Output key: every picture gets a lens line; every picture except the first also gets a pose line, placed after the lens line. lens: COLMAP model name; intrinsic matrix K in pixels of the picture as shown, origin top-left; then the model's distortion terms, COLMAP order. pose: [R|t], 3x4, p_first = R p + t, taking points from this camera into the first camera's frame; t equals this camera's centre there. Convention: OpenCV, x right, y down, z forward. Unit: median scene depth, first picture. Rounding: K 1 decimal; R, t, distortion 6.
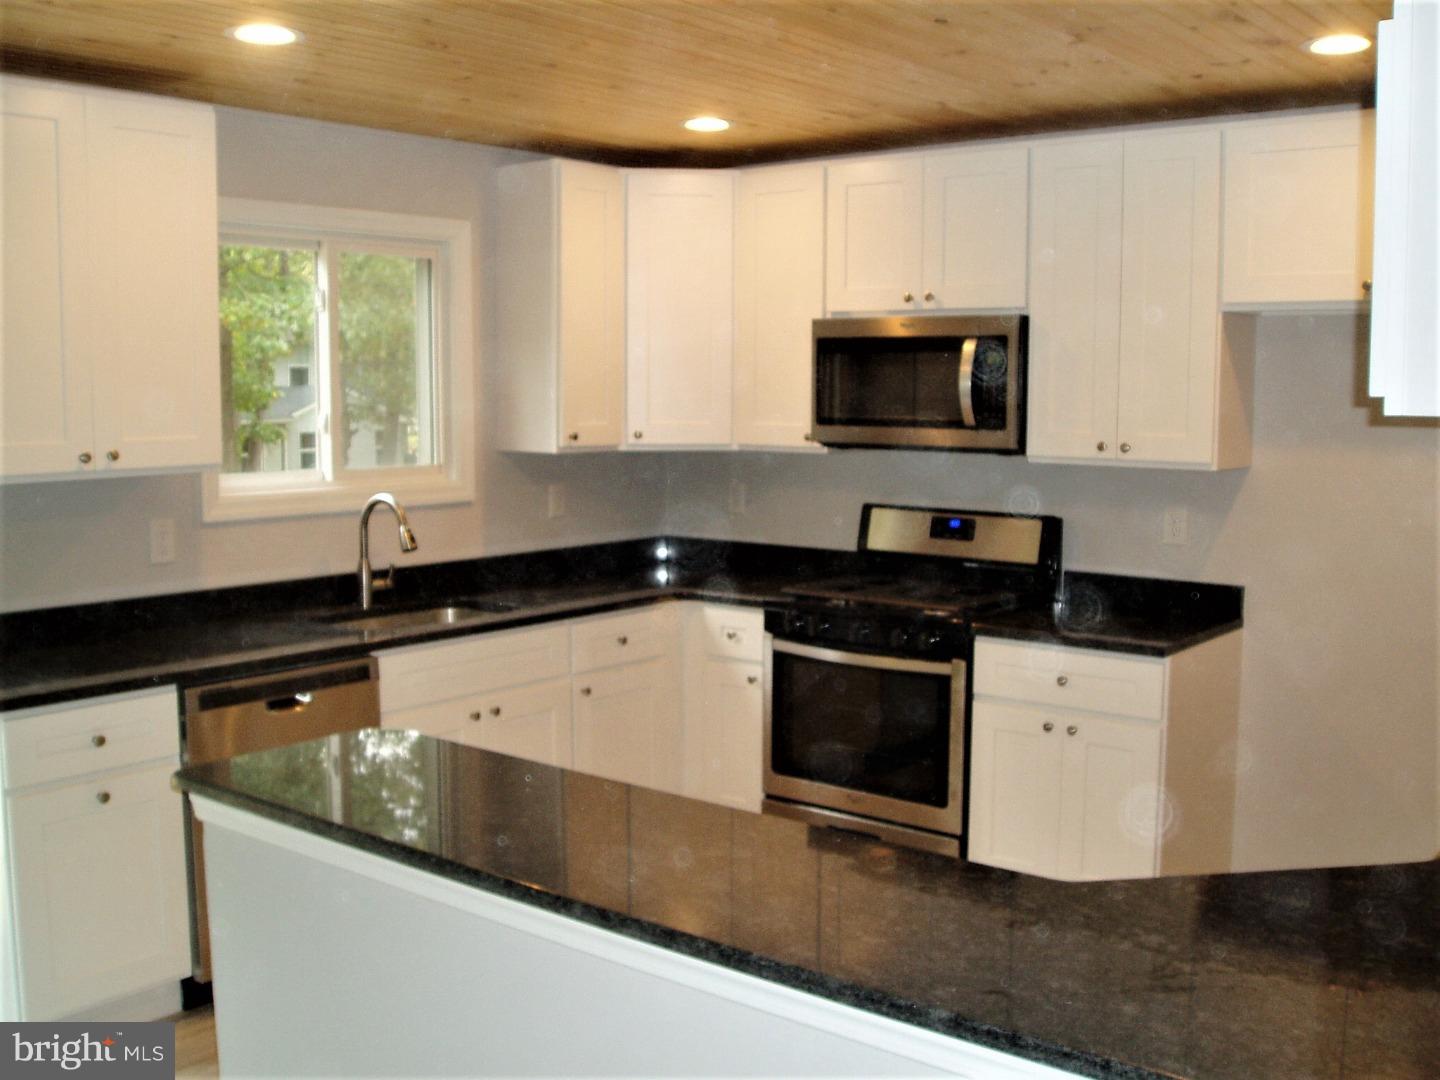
lens RADIAL K [[1508.3, 0, 723.7], [0, 1508.3, 525.7], [0, 0, 1]] dist [-0.109587, 0.000000]
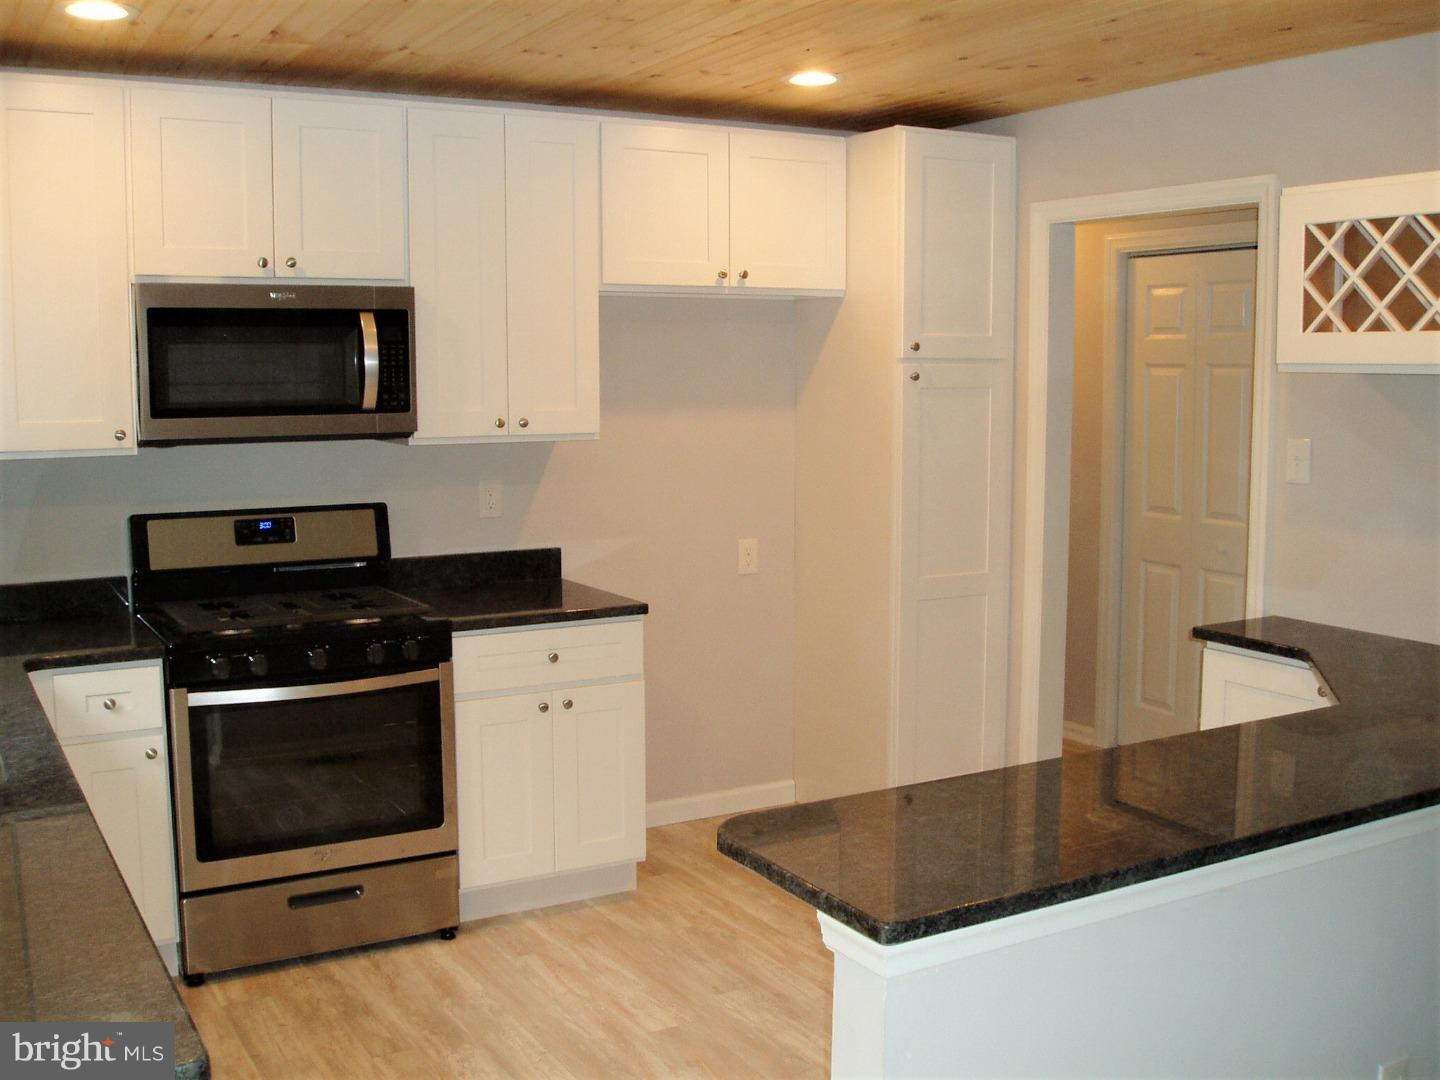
lens RADIAL K [[1508.3, 0, 721.1], [0, 1508.3, 539.4], [0, 0, 1]] dist [-0.109587, 0.000000]
pose [[0.351124, -0.113962, 0.929368, -0.583163], [0.092342, 0.991941, 0.086747, -0.045914], [-0.931764, 0.055361, 0.358818, 0.469252]]
